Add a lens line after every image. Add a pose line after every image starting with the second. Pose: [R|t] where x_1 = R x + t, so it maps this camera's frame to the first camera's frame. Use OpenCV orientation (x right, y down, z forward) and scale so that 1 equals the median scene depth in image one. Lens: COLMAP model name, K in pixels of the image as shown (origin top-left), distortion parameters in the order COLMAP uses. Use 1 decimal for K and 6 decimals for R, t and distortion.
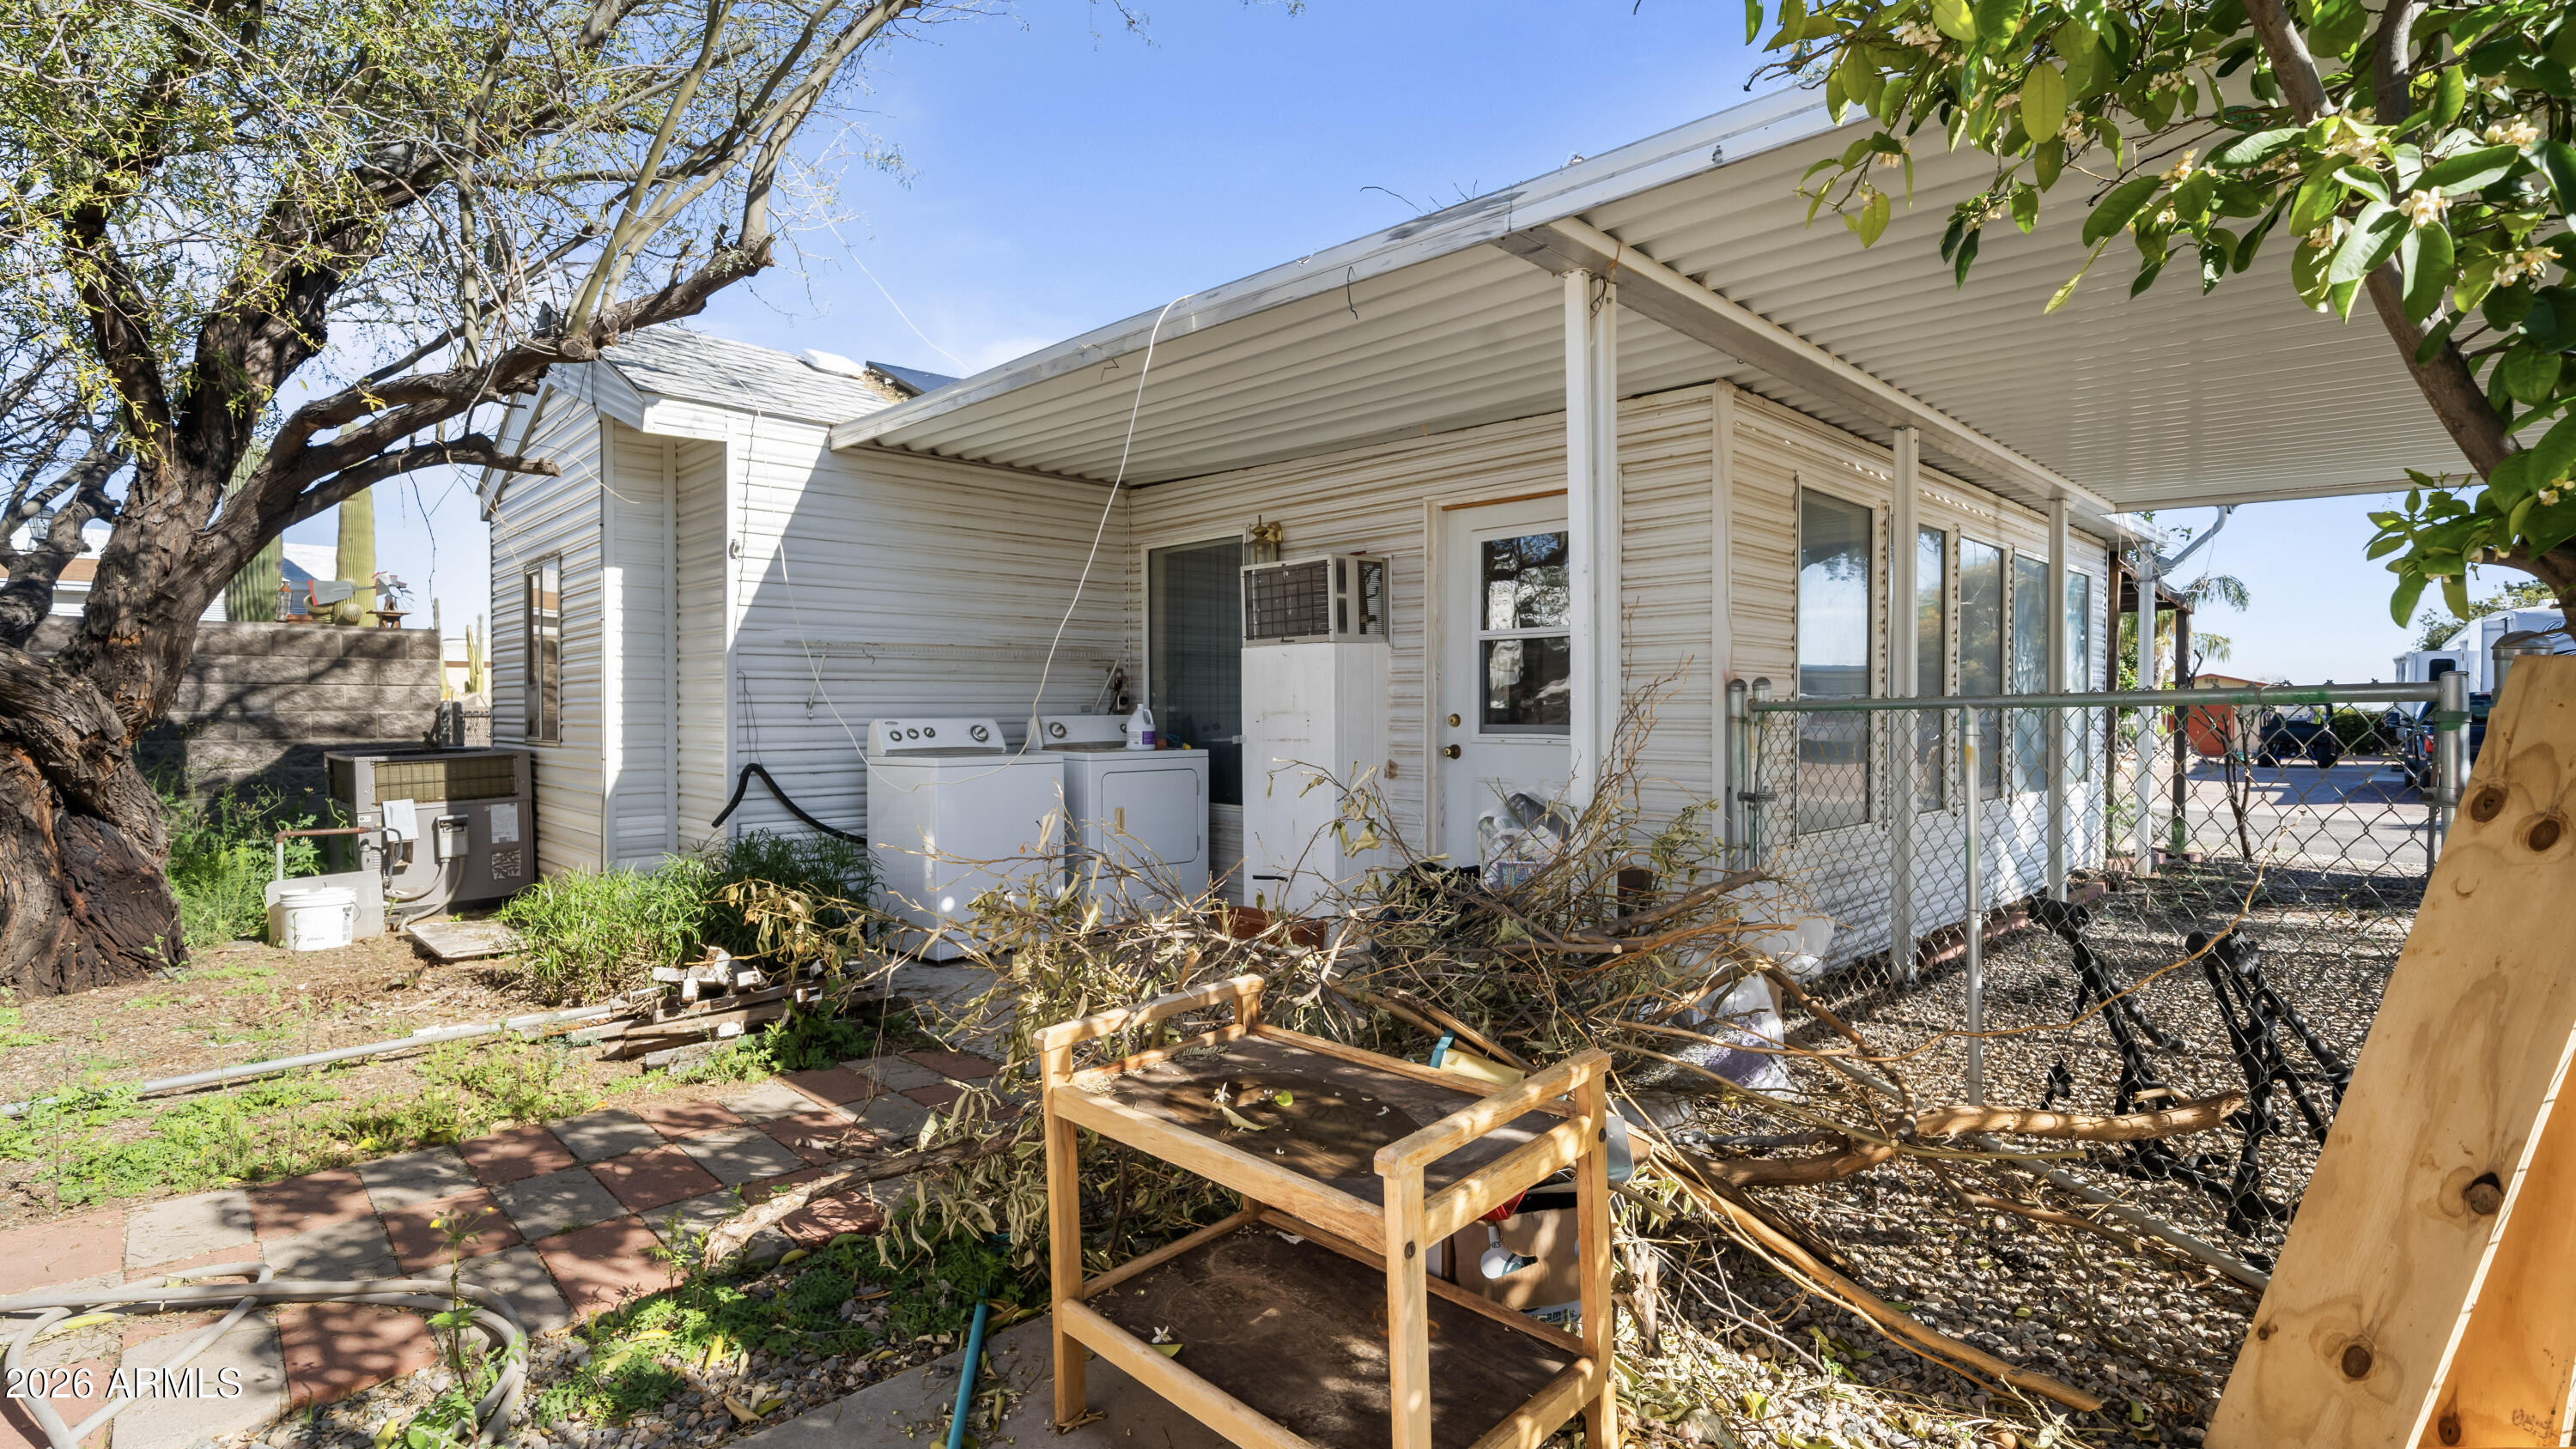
lens RADIAL K [[1200.2, 0, 1277.0], [0, 1200.2, 726.0], [0, 0, 1]] dist [0.000468, -0.000723]
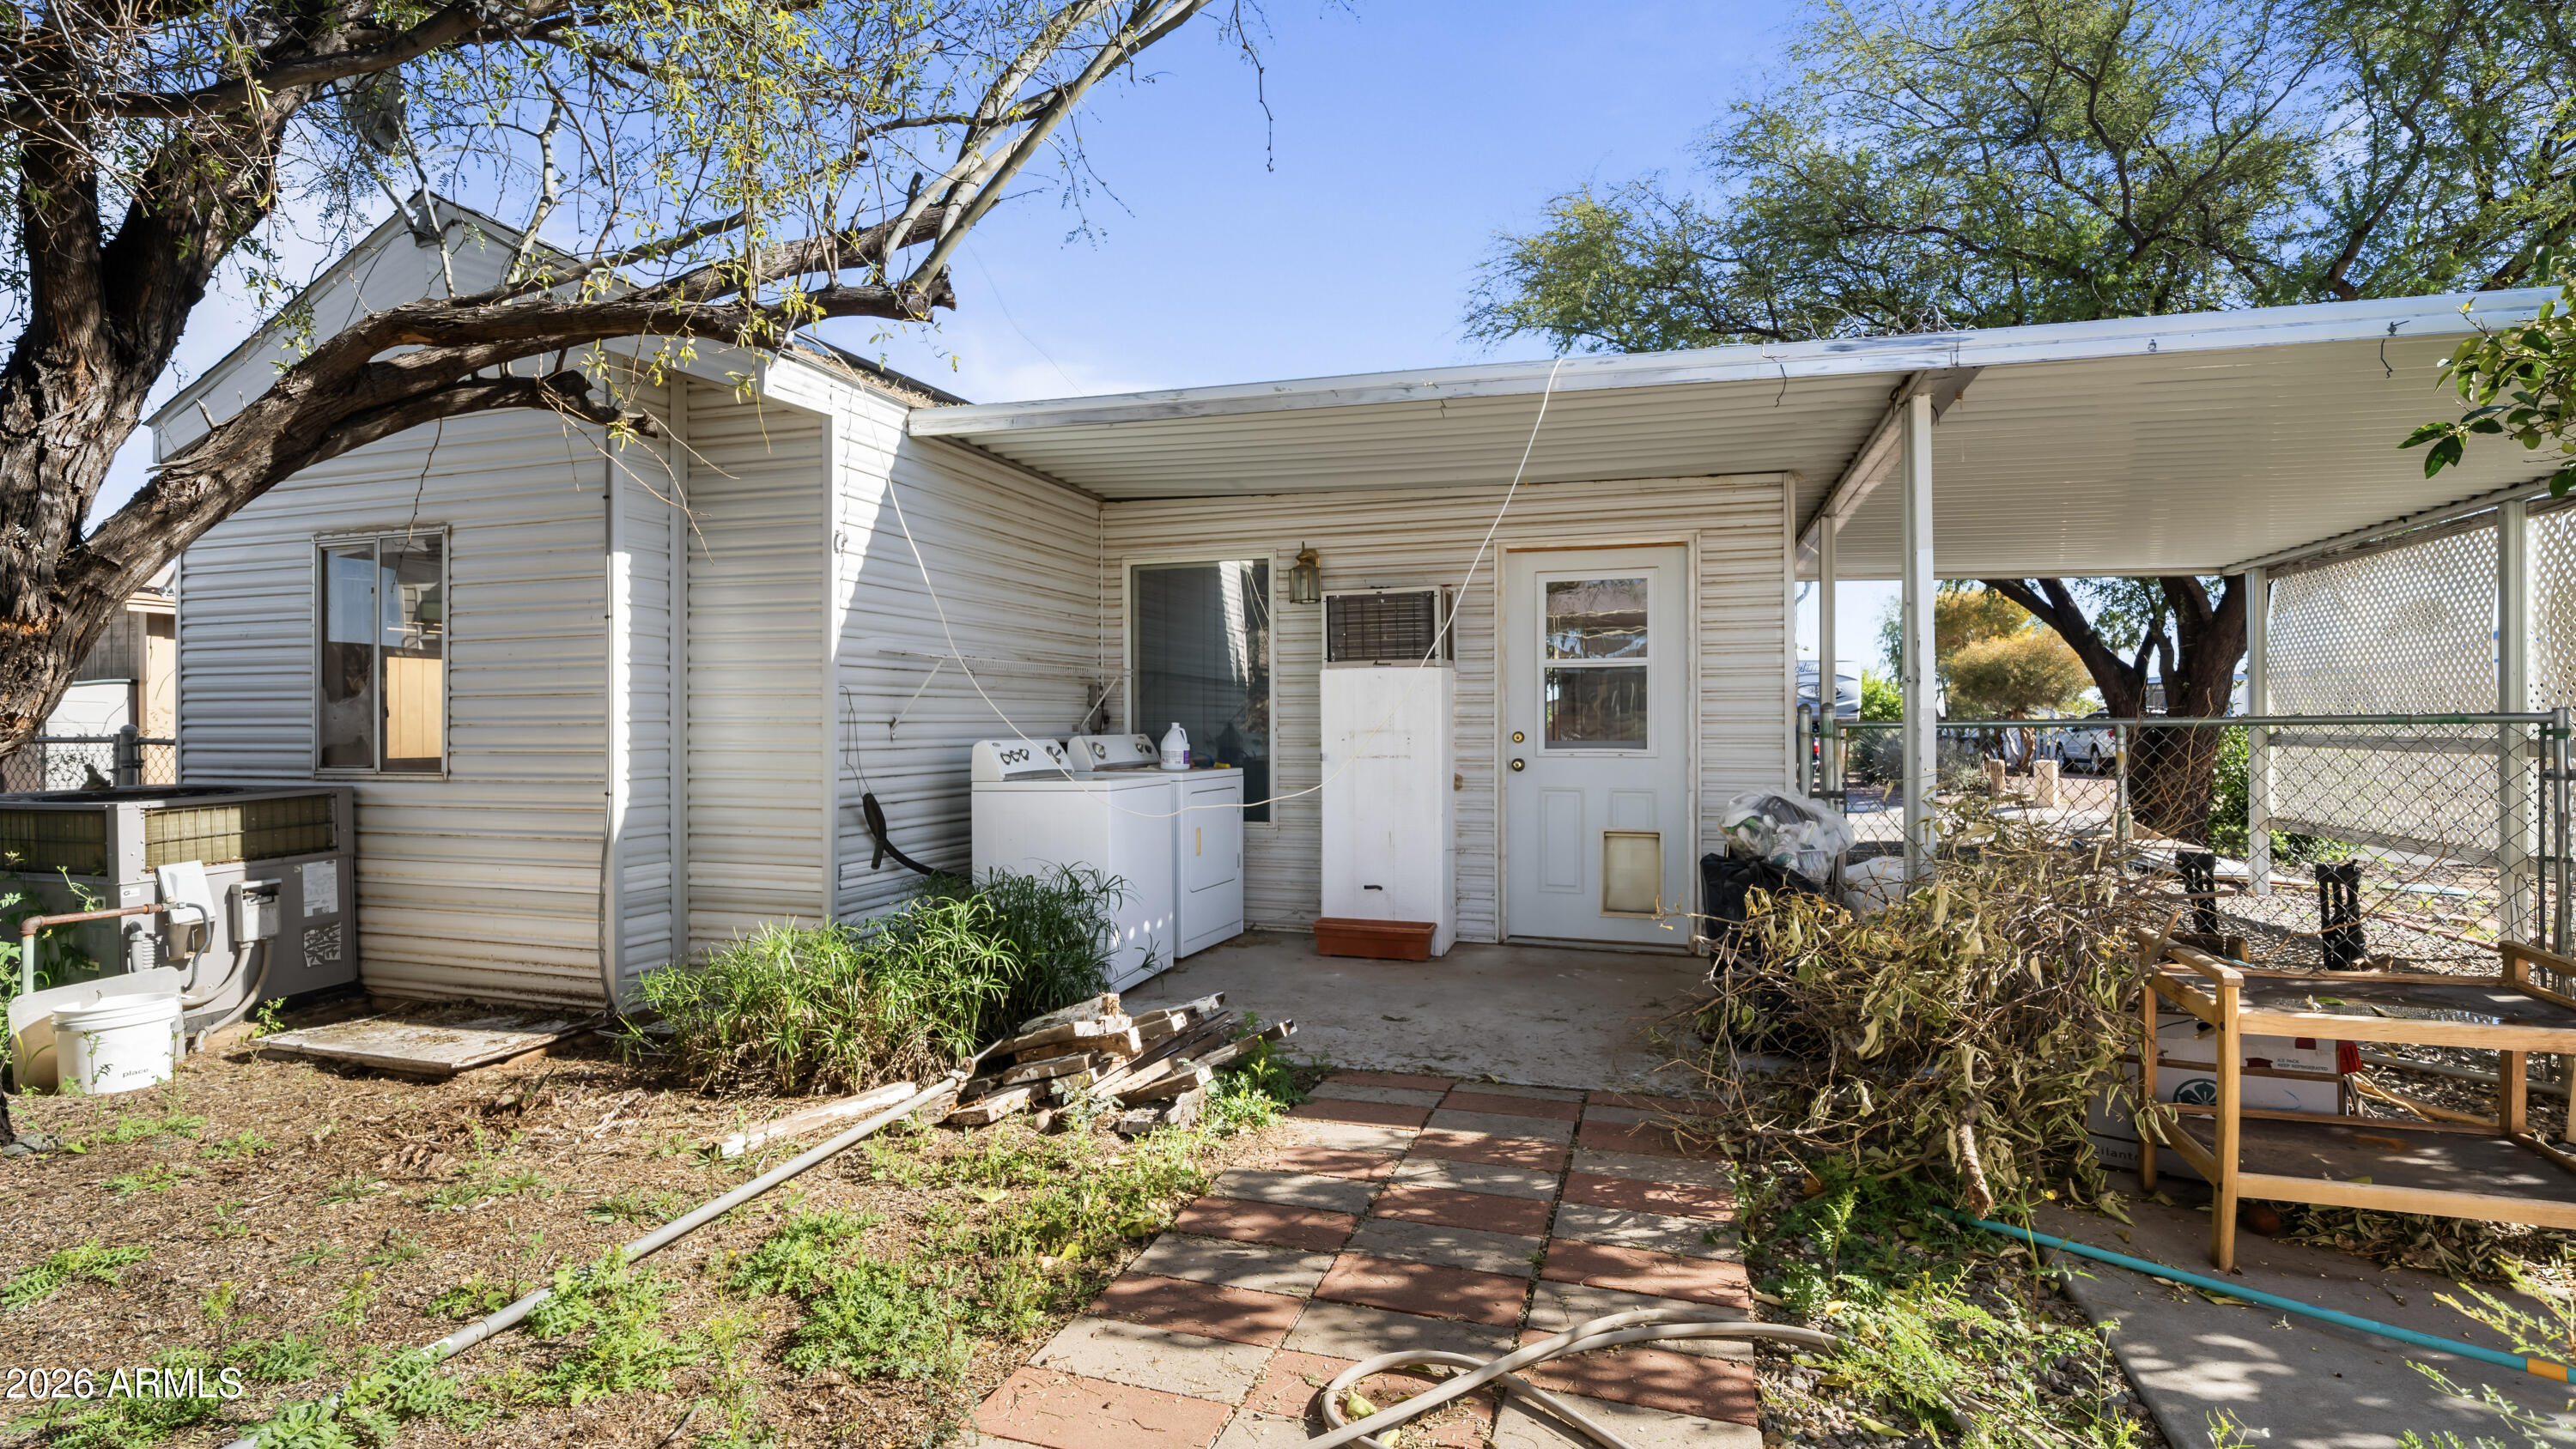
lens RADIAL K [[1200.2, 0, 1265.2], [0, 1200.2, 719.2], [0, 0, 1]] dist [0.000468, -0.000723]
pose [[0.883171, 0.000164, 0.469051, -0.548162], [0.009216, 0.999801, -0.017701, -0.003530], [-0.468961, 0.019955, 0.882994, 0.101556]]
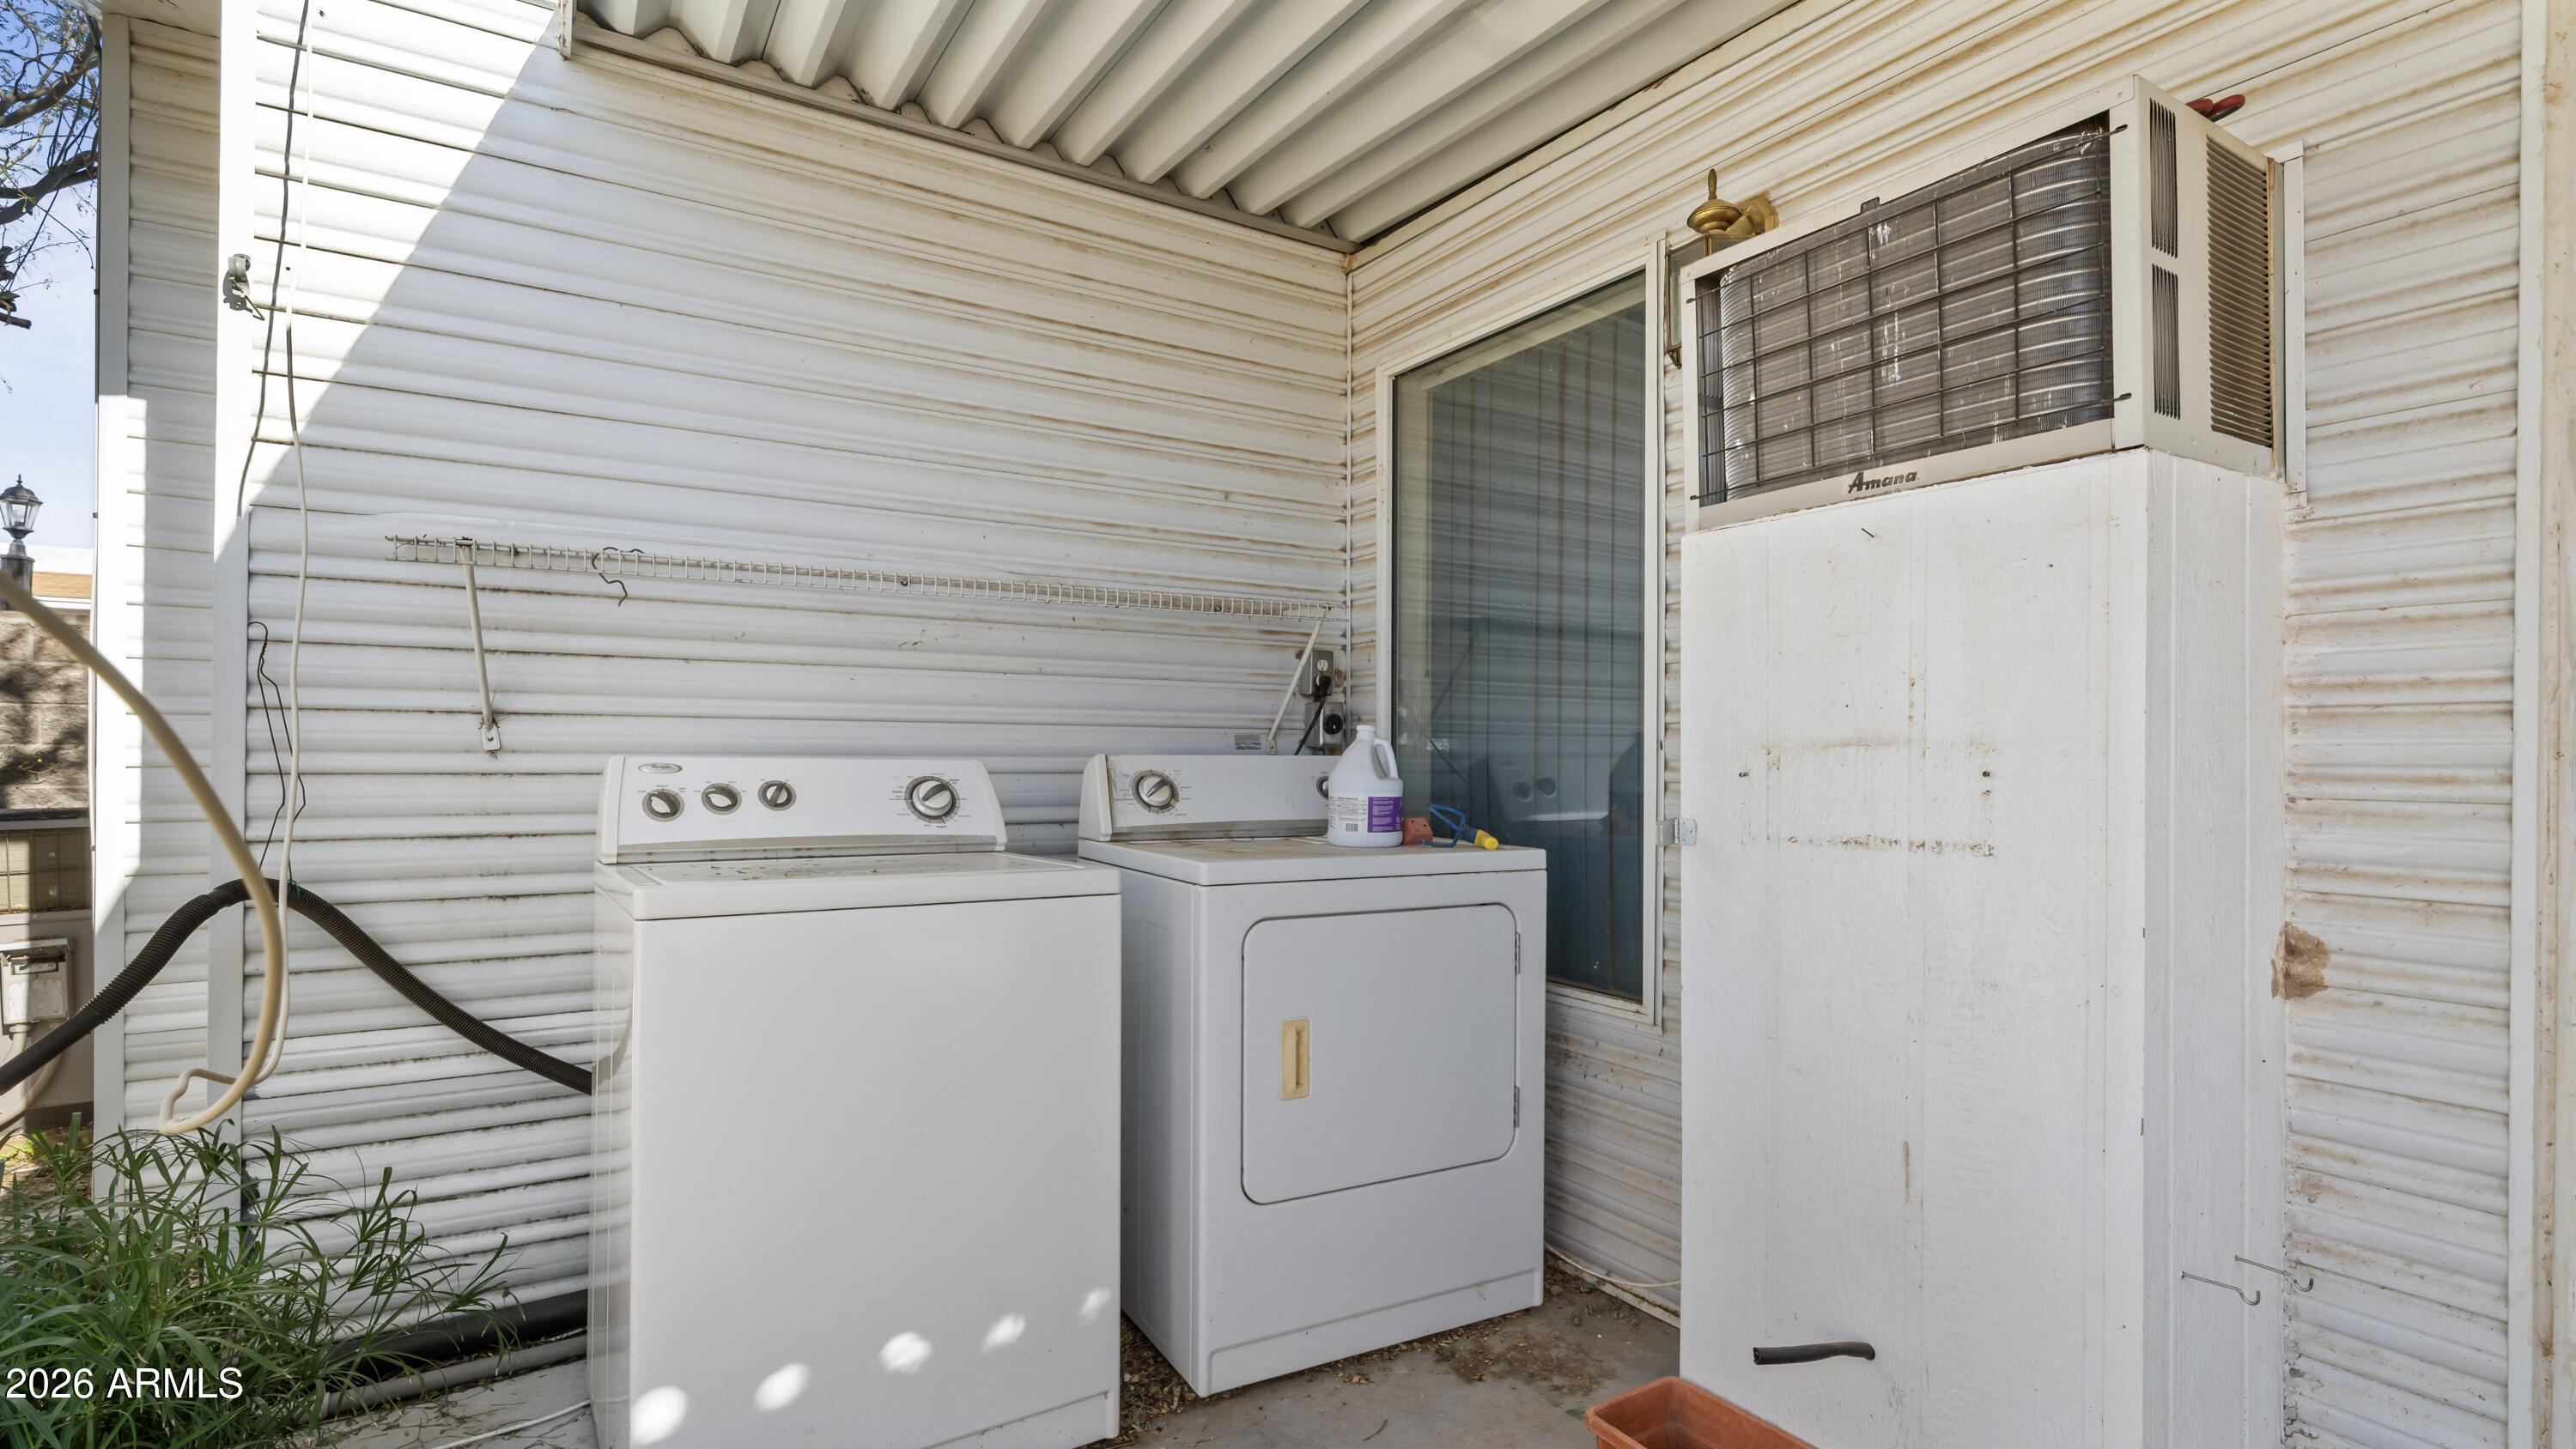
lens RADIAL K [[1200.2, 0, 1300.8], [0, 1200.2, 762.7], [0, 0, 1]] dist [0.000468, -0.000723]
pose [[0.981313, 0.006890, -0.192297, -0.064419], [-0.010340, 0.999803, -0.016944, 0.000128], [0.192143, 0.018616, 0.981190, 0.664455]]
